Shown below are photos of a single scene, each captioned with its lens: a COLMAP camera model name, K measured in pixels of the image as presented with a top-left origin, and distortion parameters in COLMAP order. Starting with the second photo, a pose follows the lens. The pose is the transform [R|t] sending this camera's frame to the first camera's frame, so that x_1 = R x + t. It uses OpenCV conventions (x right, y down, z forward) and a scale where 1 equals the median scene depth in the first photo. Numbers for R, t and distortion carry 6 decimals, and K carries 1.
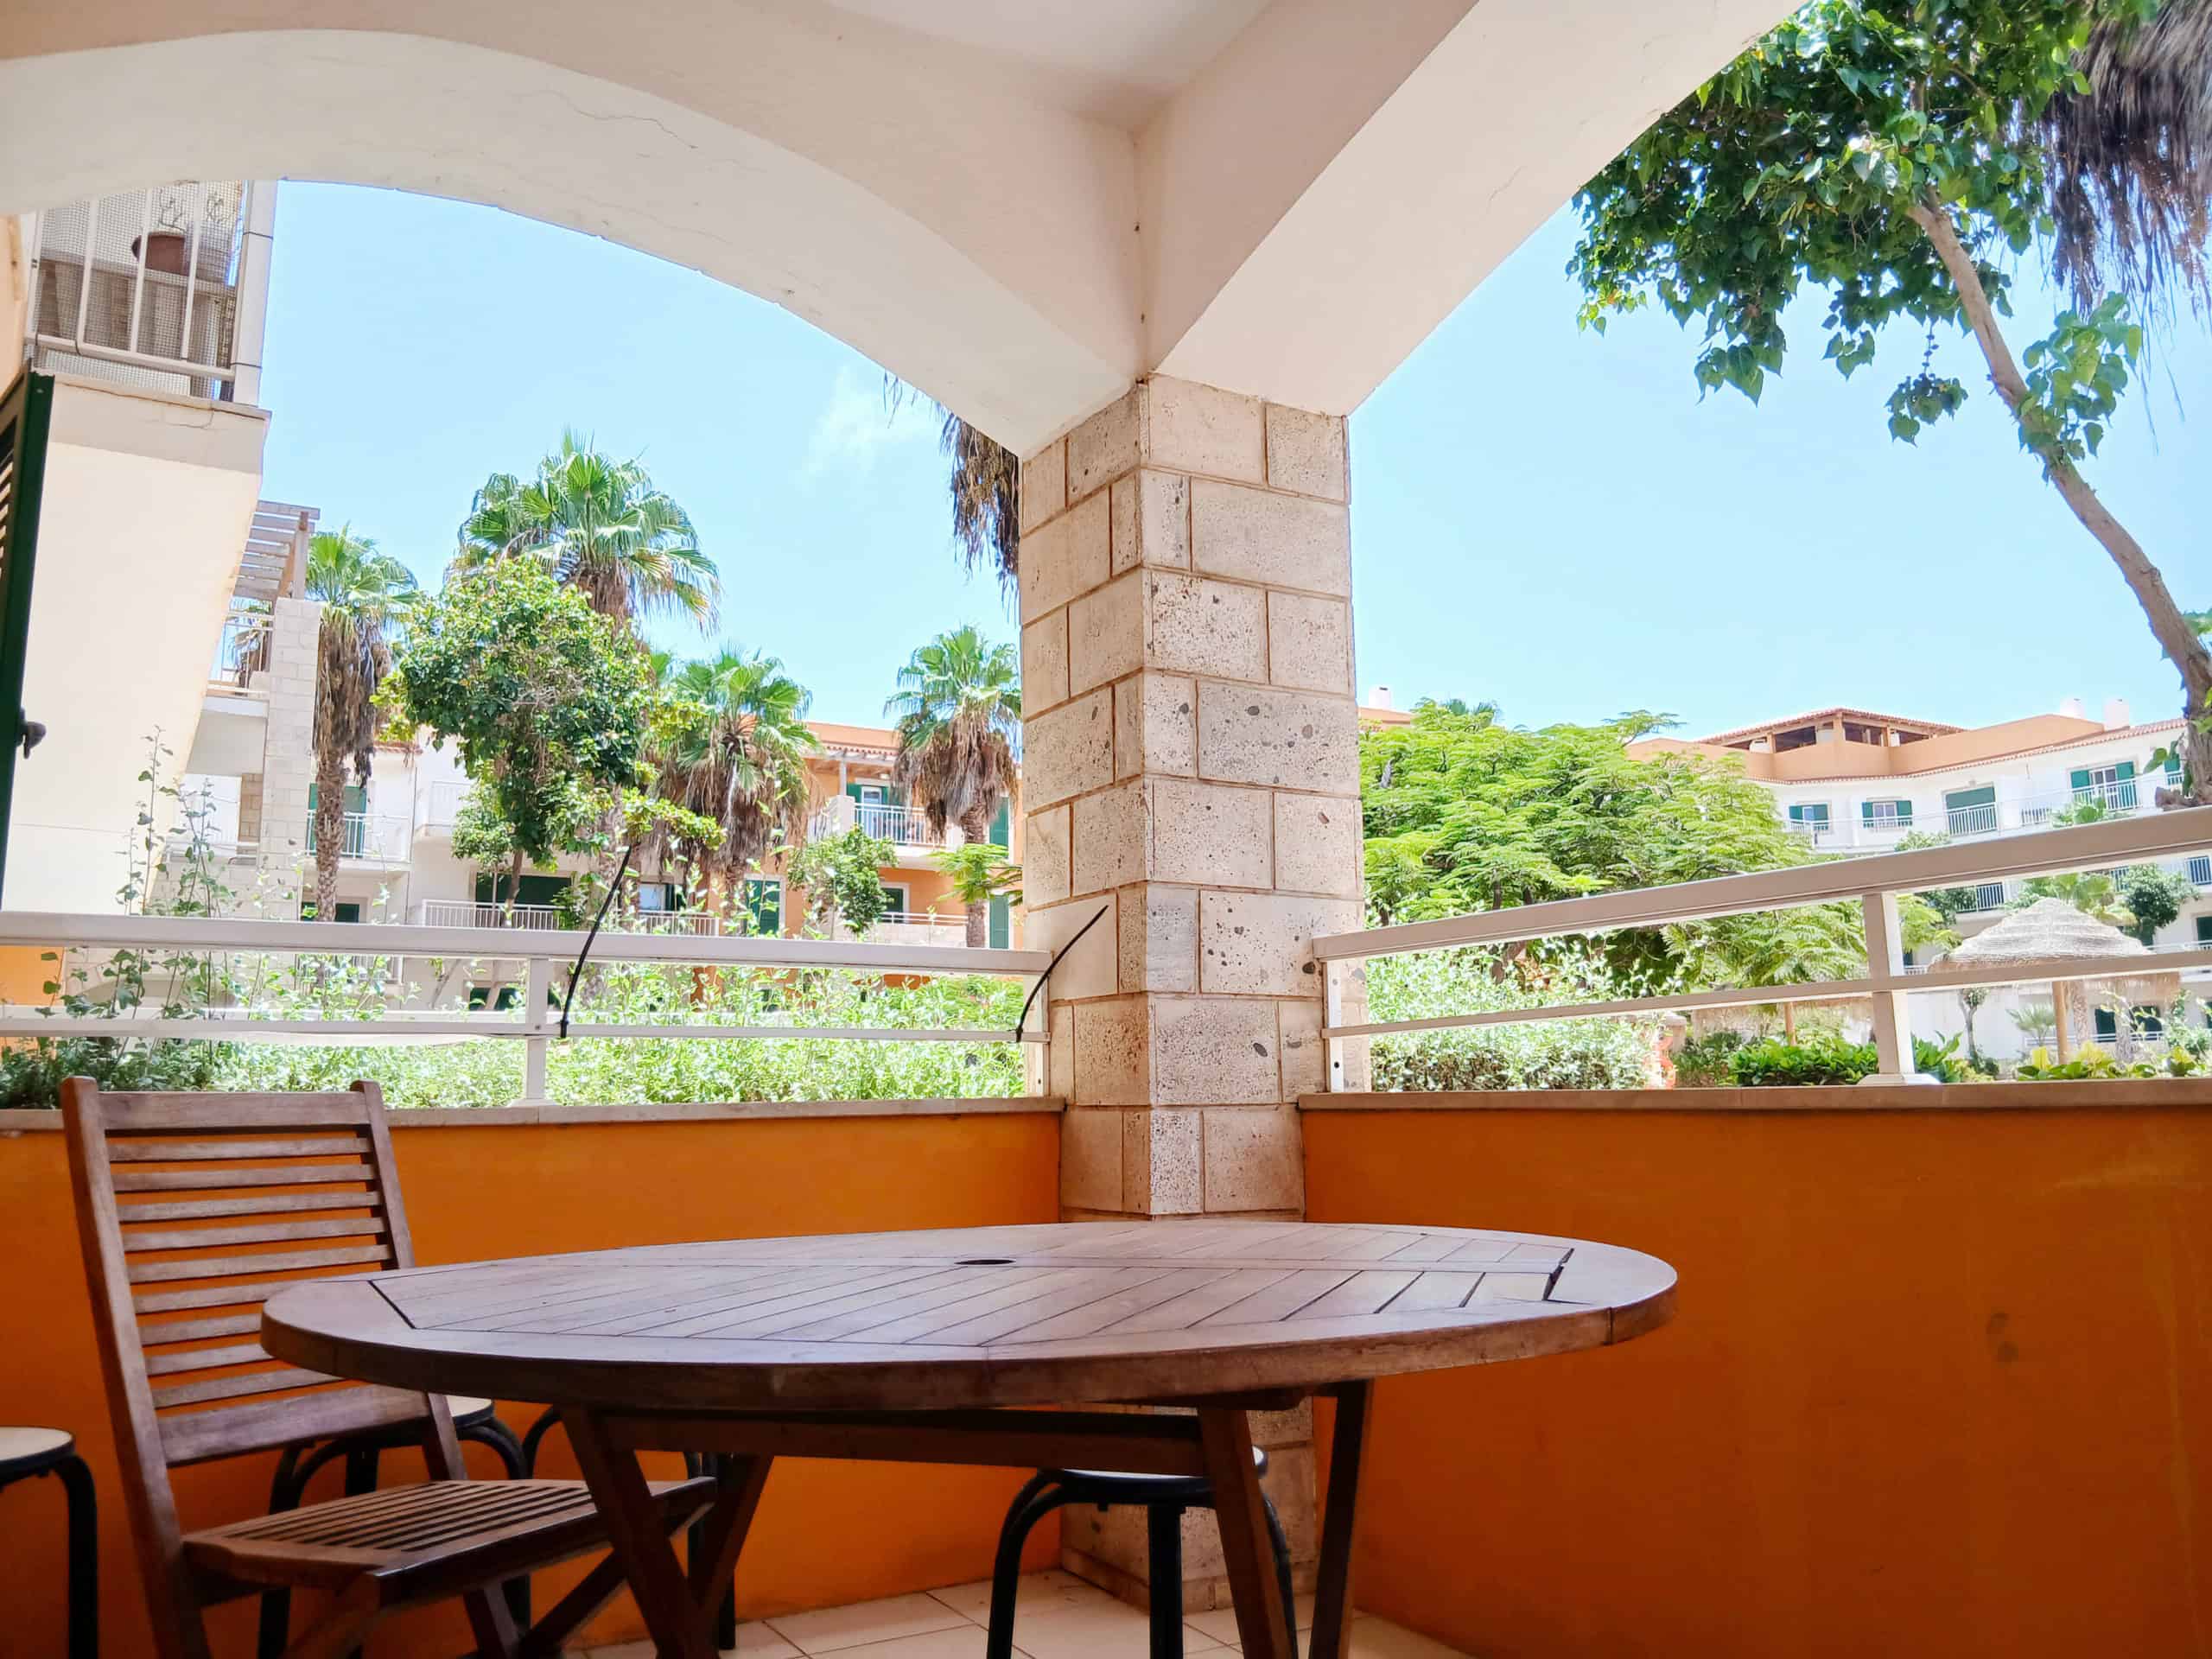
lens RADIAL K [[1674.0, 0, 1105.4], [0, 1674.0, 819.6], [0, 0, 1]] dist [0.101197, -0.242489]
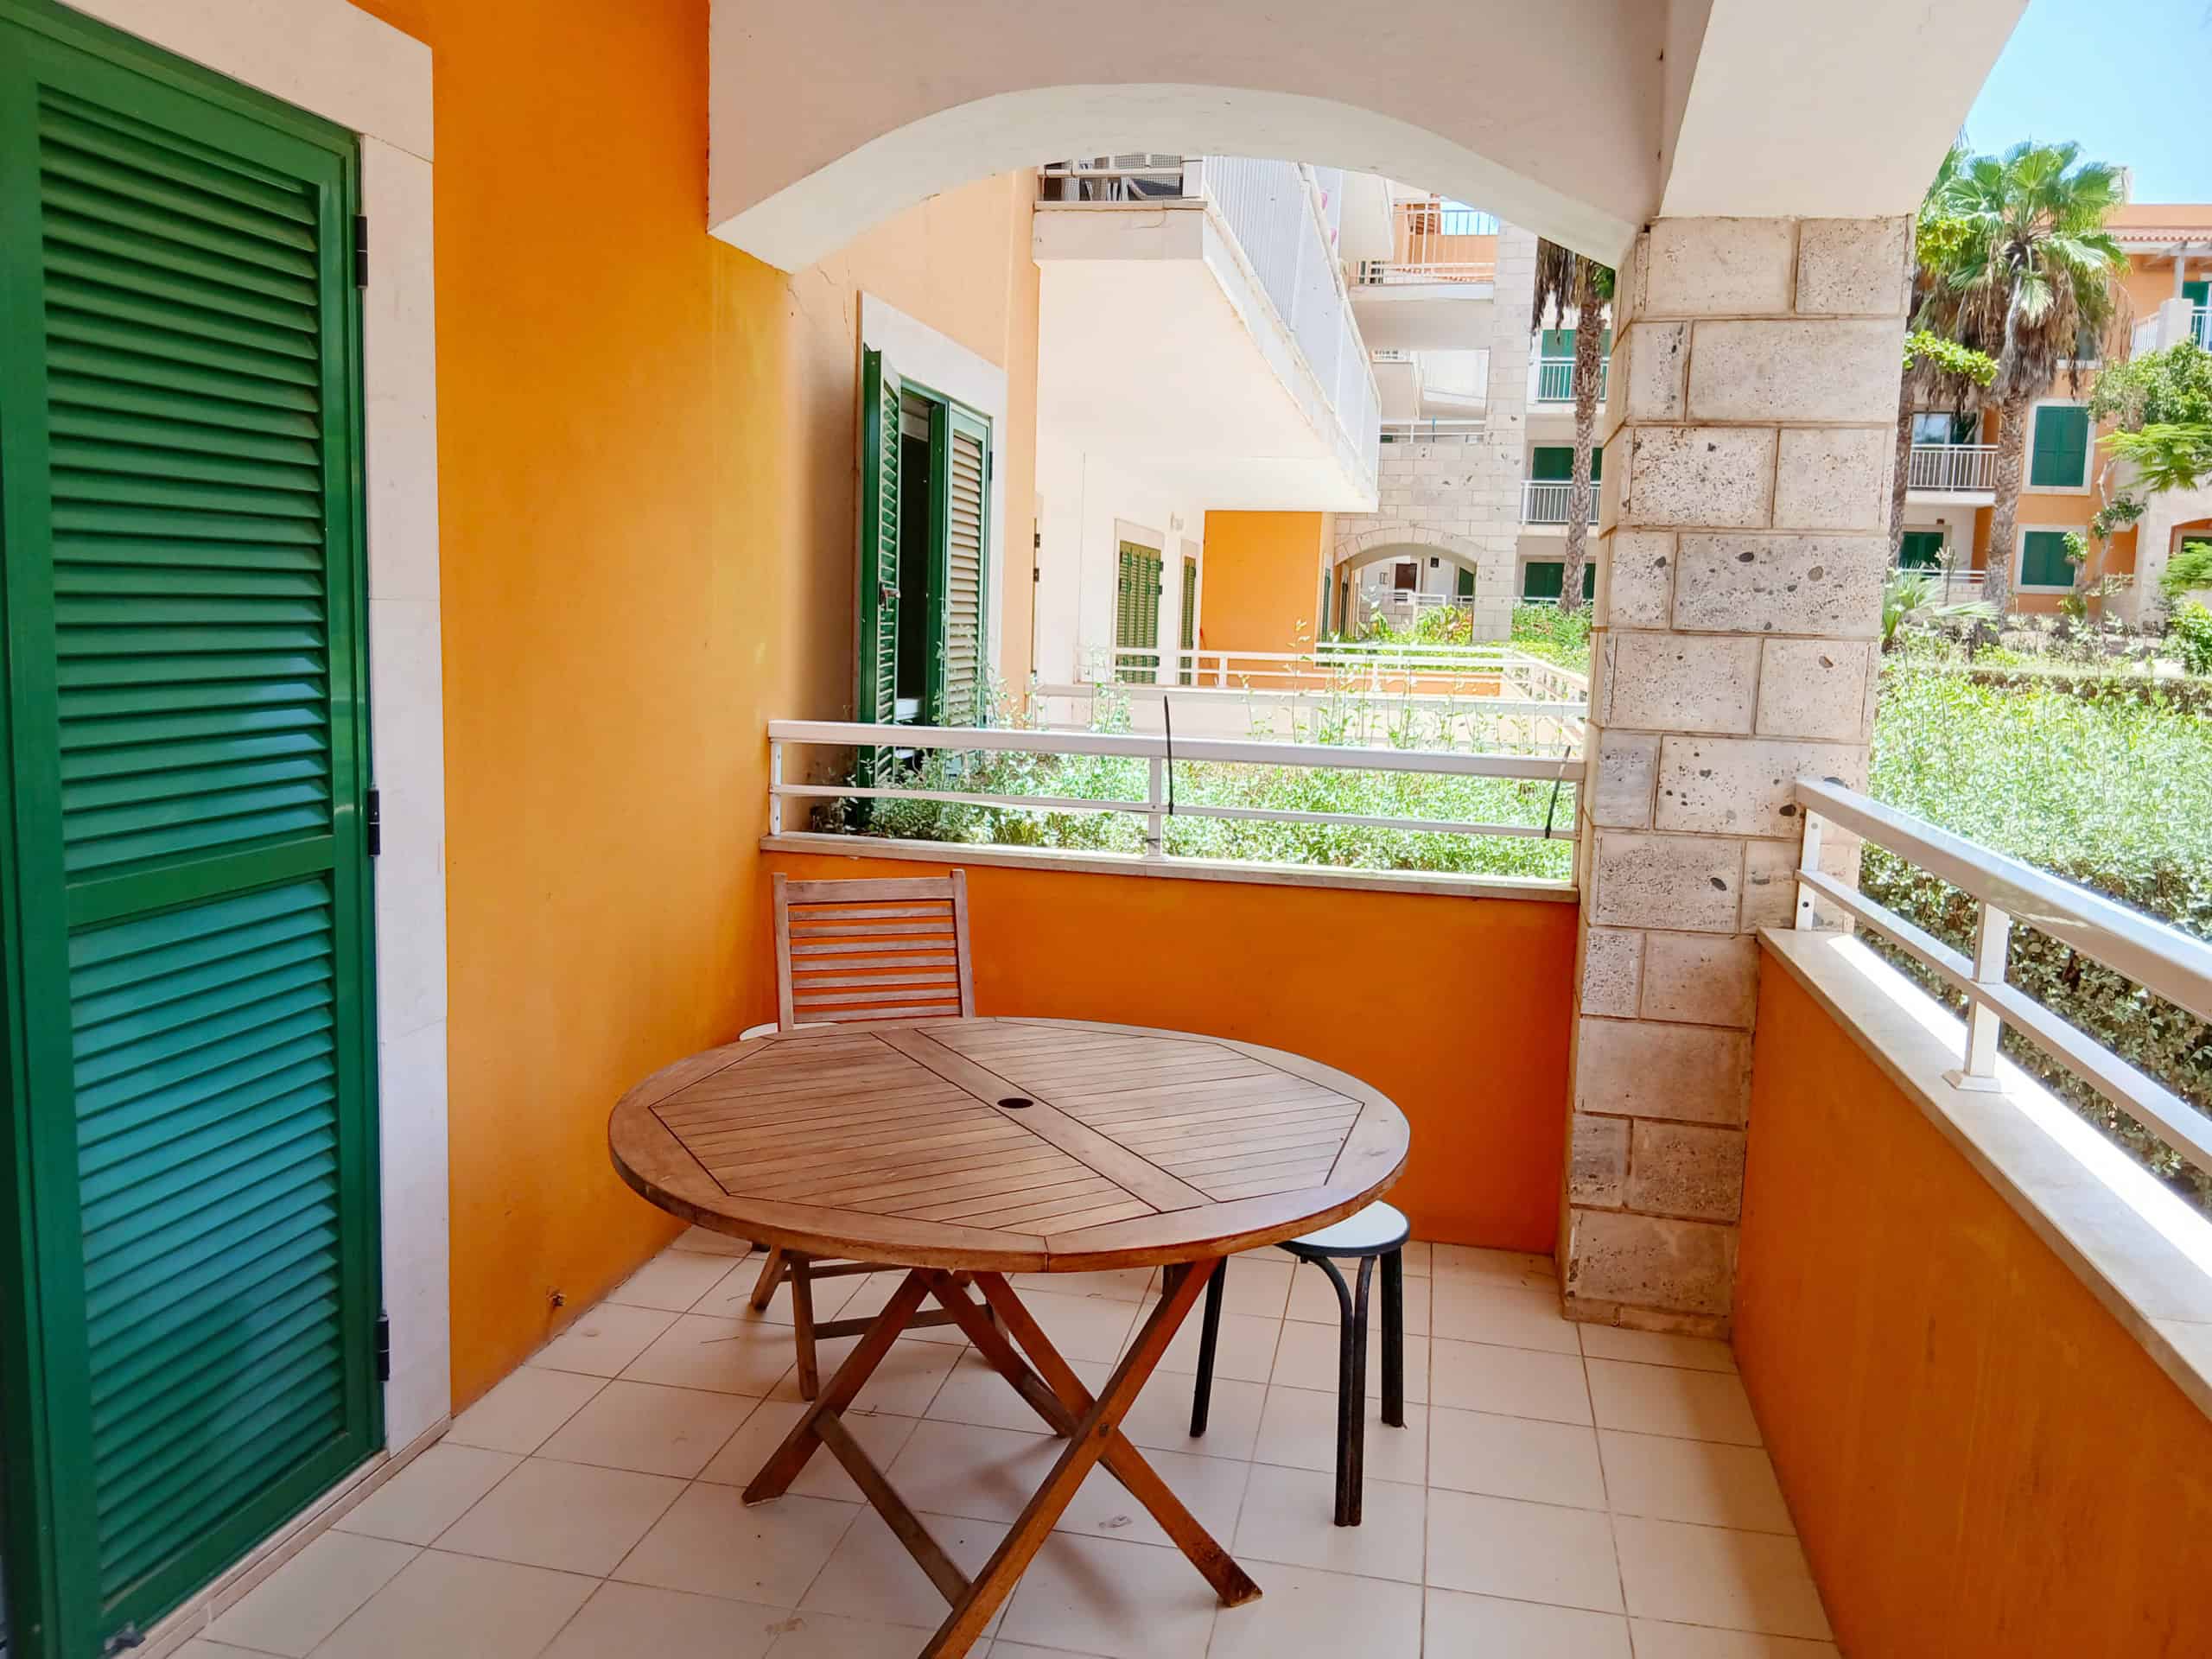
lens RADIAL K [[1677.3, 0, 1106.0], [0, 1677.3, 829.5], [0, 0, 1]] dist [-0.007975, -0.001054]
pose [[0.733743, 0.126617, -0.667525, 0.505706], [0.071973, 0.962469, 0.261675, -0.201548], [0.675604, -0.240046, 0.697092, -0.006349]]
